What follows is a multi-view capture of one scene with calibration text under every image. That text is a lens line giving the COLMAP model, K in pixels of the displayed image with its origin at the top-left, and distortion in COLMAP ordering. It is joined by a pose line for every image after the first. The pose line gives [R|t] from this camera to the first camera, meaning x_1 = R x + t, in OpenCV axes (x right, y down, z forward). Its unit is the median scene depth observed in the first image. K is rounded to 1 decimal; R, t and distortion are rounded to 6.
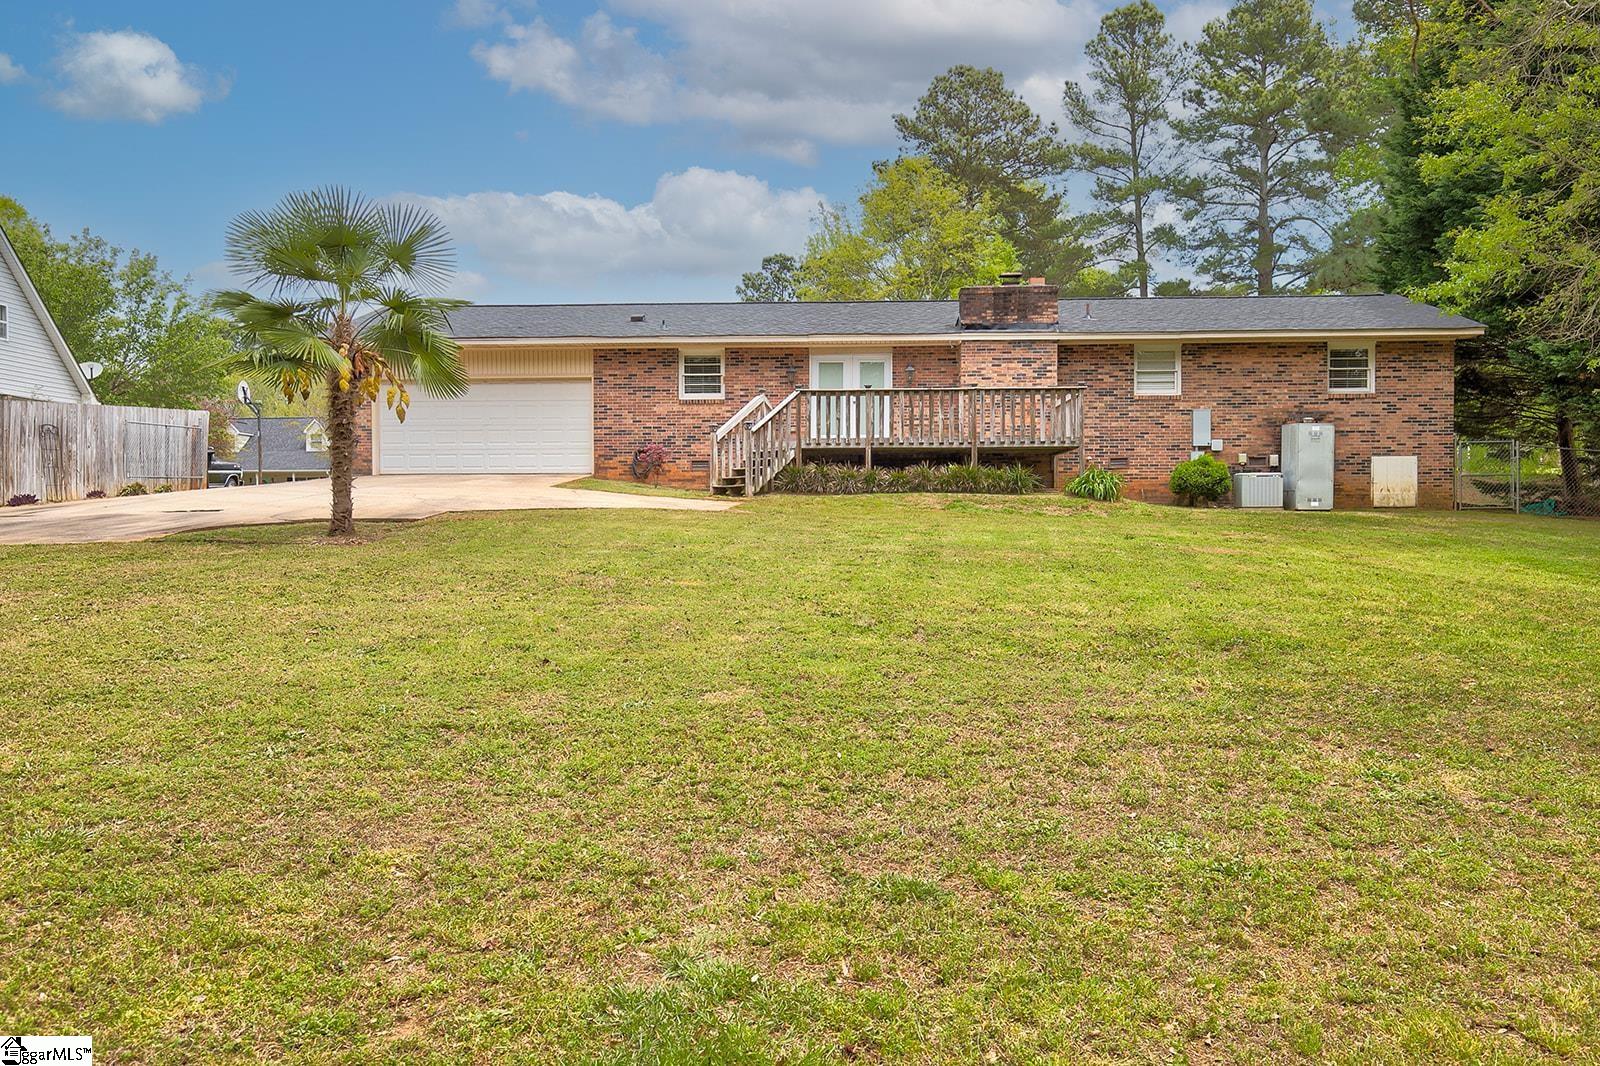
lens RADIAL K [[1303.2, 0, 799.4], [0, 1303.2, 532.0], [0, 0, 1]] dist [0.009359, 0.001858]
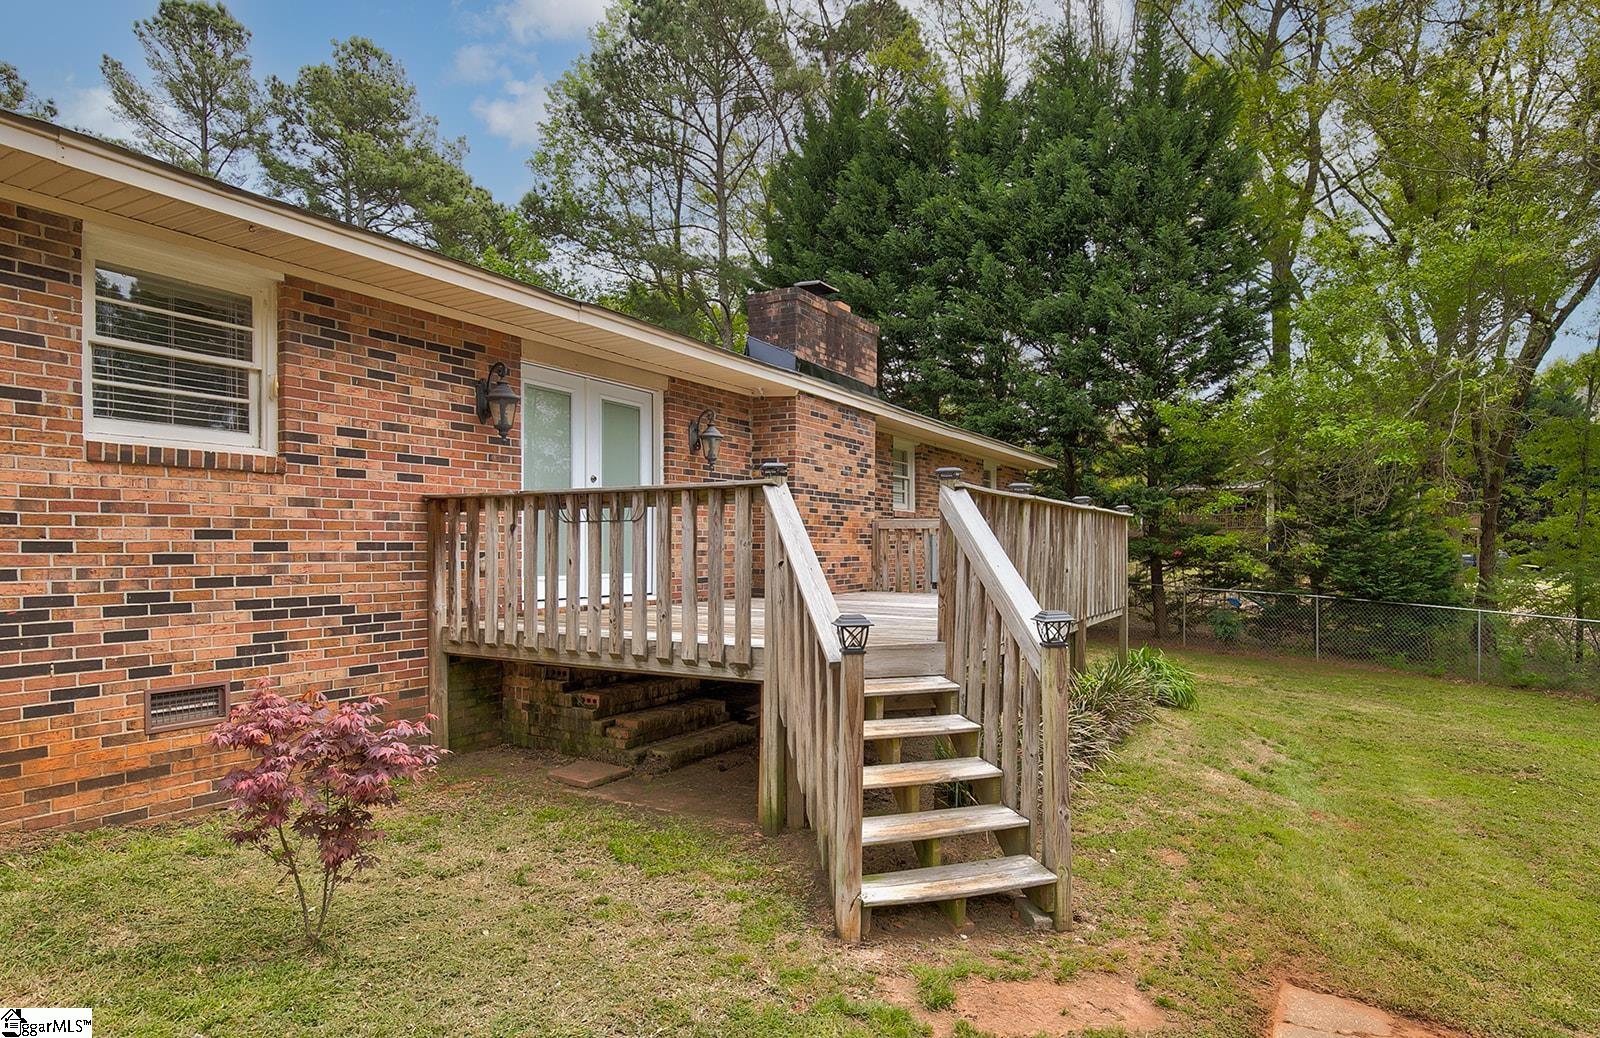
lens RADIAL K [[887.3, 0, 814.8], [0, 887.3, 556.4], [0, 0, 1]] dist [-0.000707, 0.000670]
pose [[0.468387, -0.003187, 0.883518, -0.172345], [0.001642, 0.999995, 0.002737, -0.081067], [-0.883522, 0.000169, 0.468390, 0.809163]]
